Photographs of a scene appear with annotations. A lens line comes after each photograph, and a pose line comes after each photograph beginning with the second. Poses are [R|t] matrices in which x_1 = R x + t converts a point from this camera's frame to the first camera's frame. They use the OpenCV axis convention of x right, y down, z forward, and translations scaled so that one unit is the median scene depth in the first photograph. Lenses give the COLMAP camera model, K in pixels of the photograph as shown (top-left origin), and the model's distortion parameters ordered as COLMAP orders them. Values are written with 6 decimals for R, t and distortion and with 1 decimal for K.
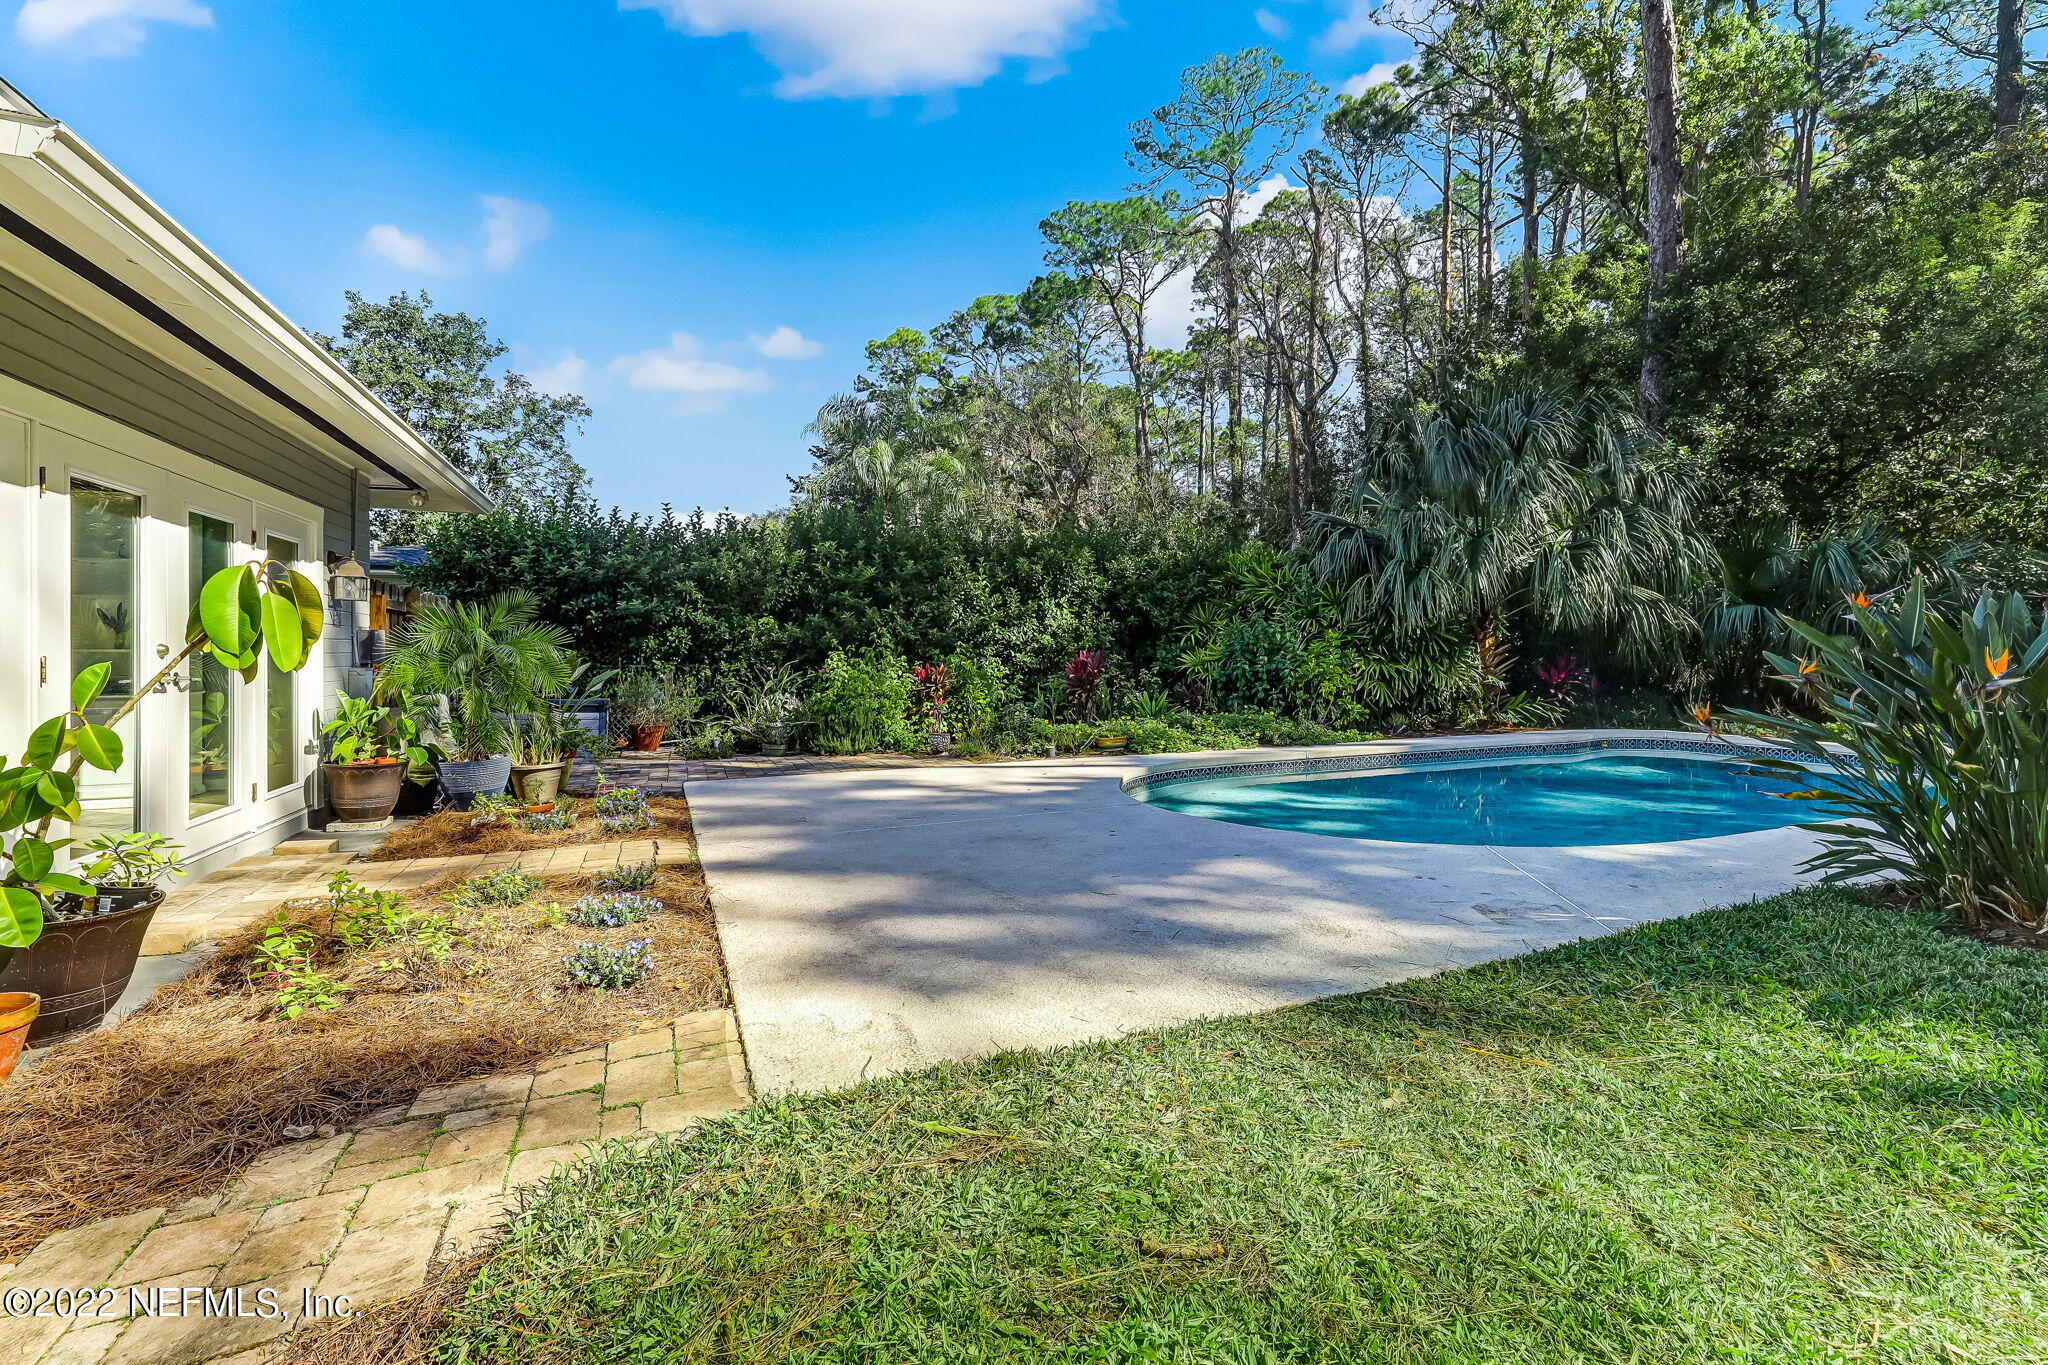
lens RADIAL K [[911.1, 0, 1044.2], [0, 911.1, 666.4], [0, 0, 1]] dist [-0.000438, 0.004601]
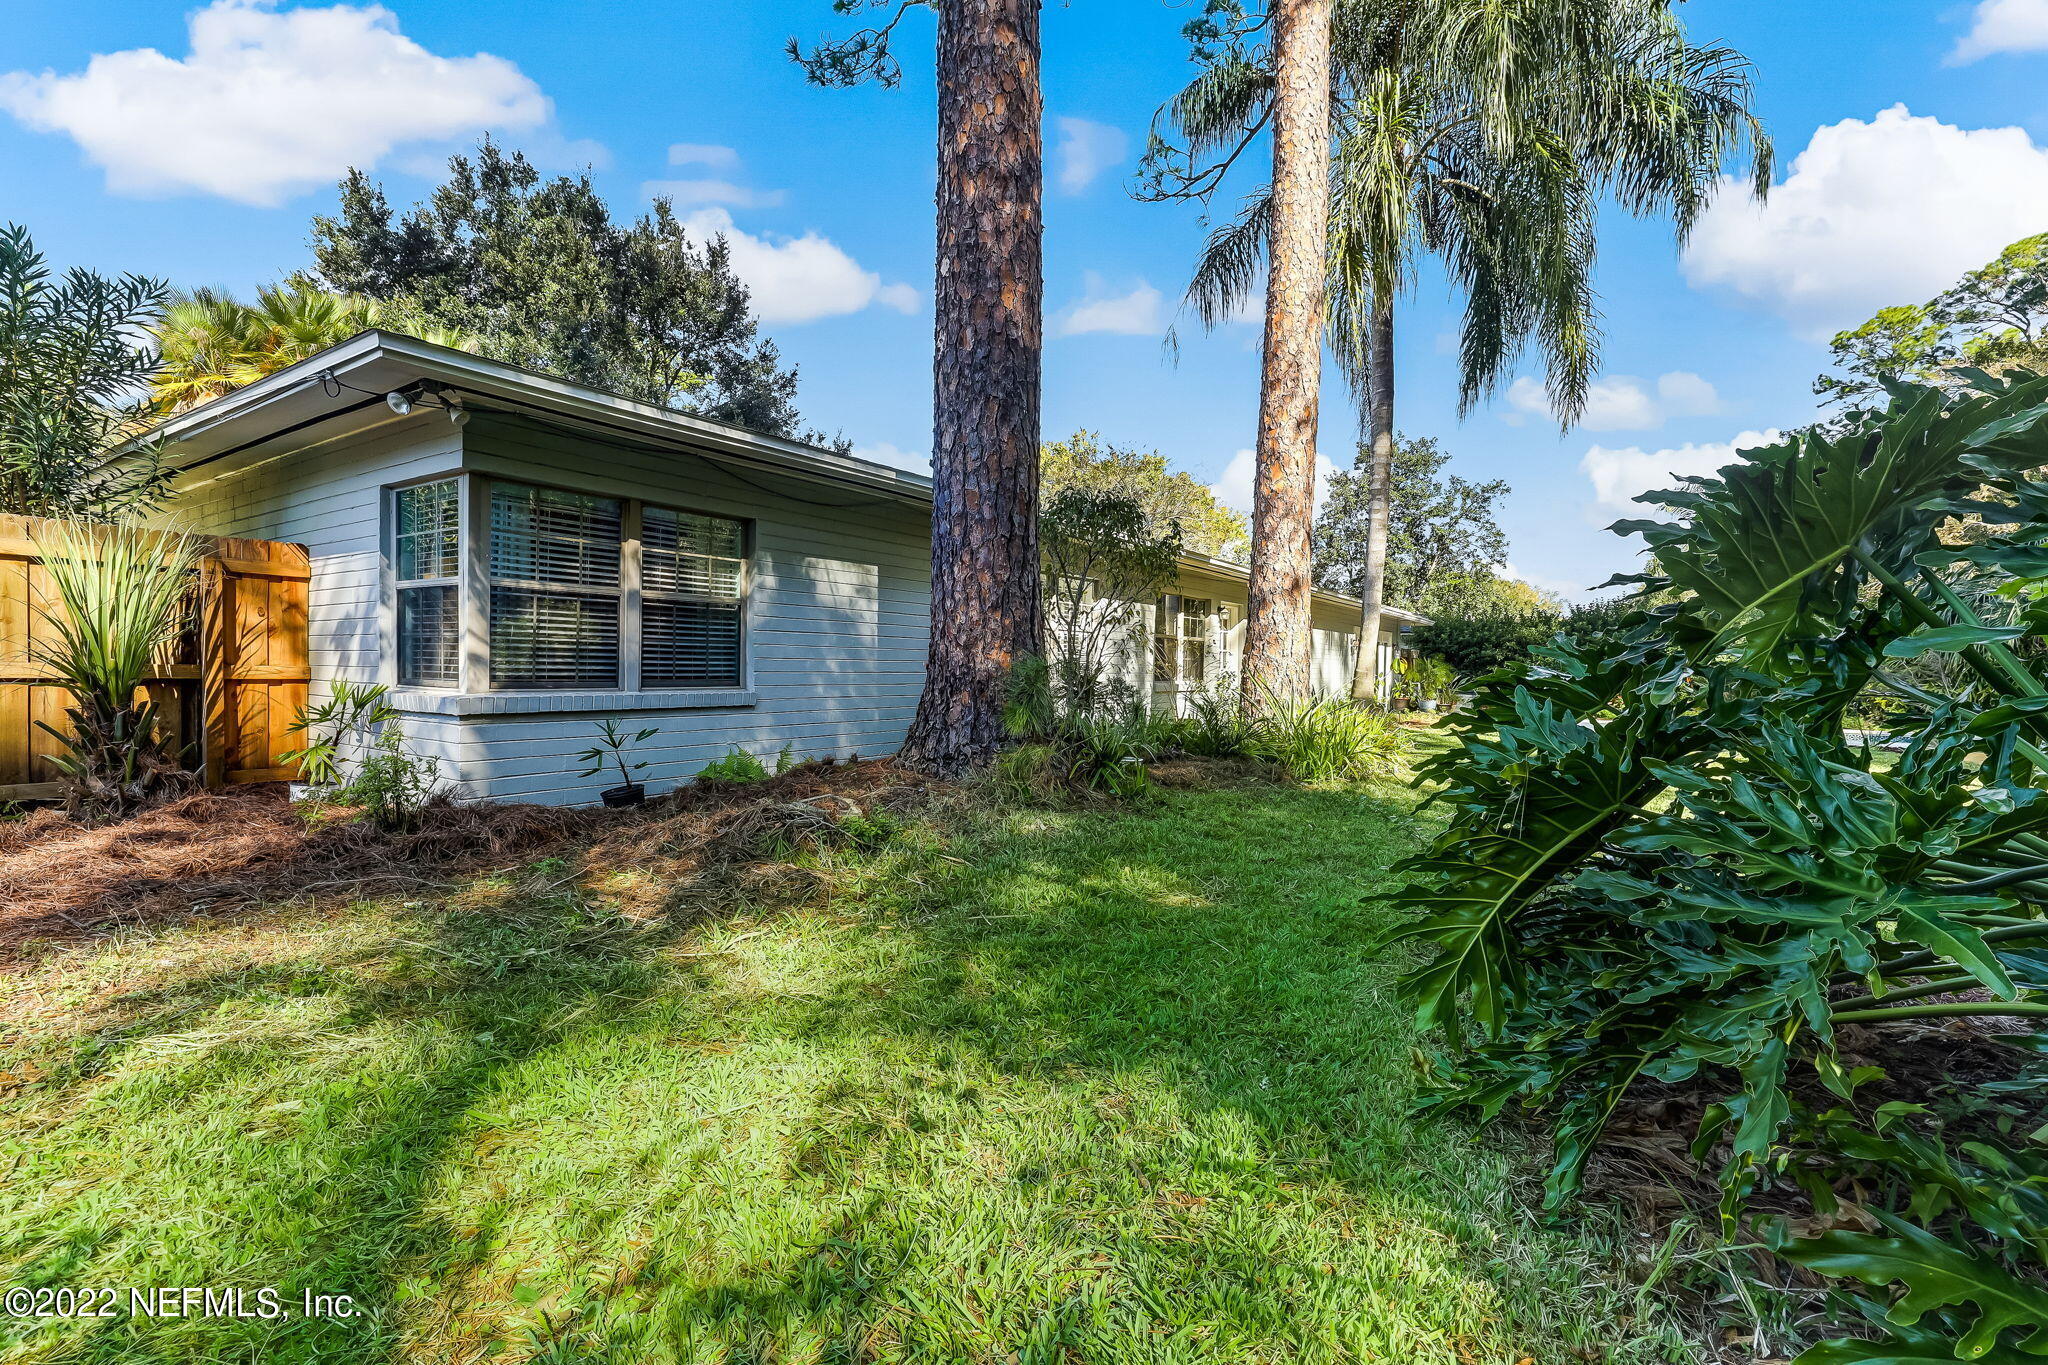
lens RADIAL K [[911.1, 0, 1016.2], [0, 911.1, 694.9], [0, 0, 1]] dist [-0.000438, 0.004601]
pose [[0.561453, 0.042698, -0.826406, 0.245347], [-0.029145, 0.999069, 0.031819, 0.001783], [0.826995, 0.006220, 0.562175, -0.403561]]
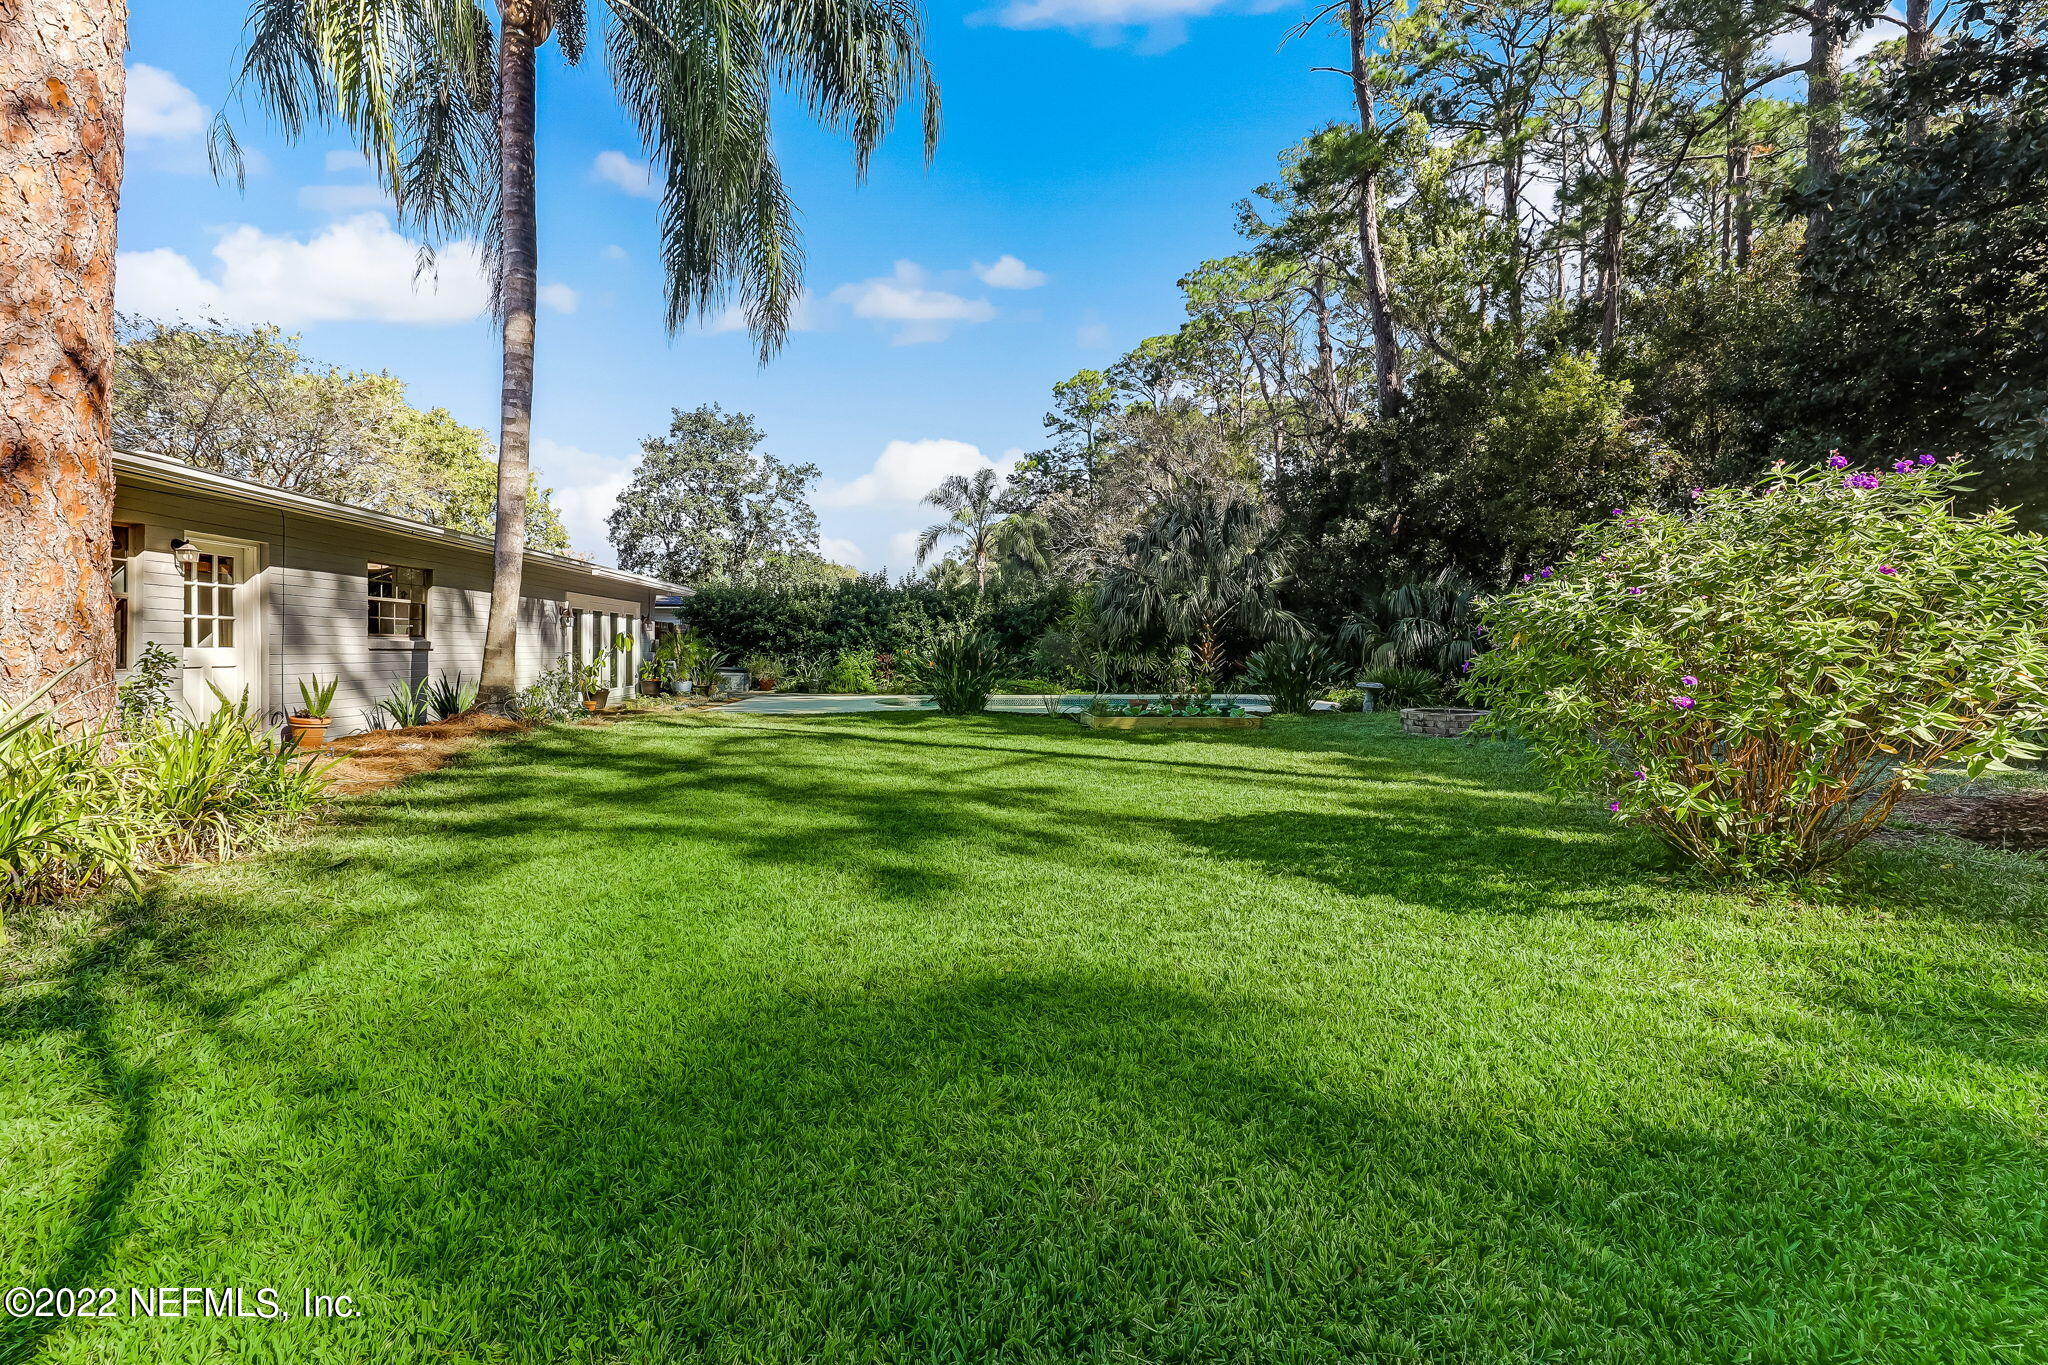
lens RADIAL K [[911.1, 0, 1038.7], [0, 911.1, 673.8], [0, 0, 1]] dist [-0.000438, 0.004601]
pose [[0.960560, 0.013793, -0.277730, 0.240459], [-0.010104, 0.999841, 0.014708, 0.002886], [0.277889, -0.011321, 0.960546, -0.281110]]
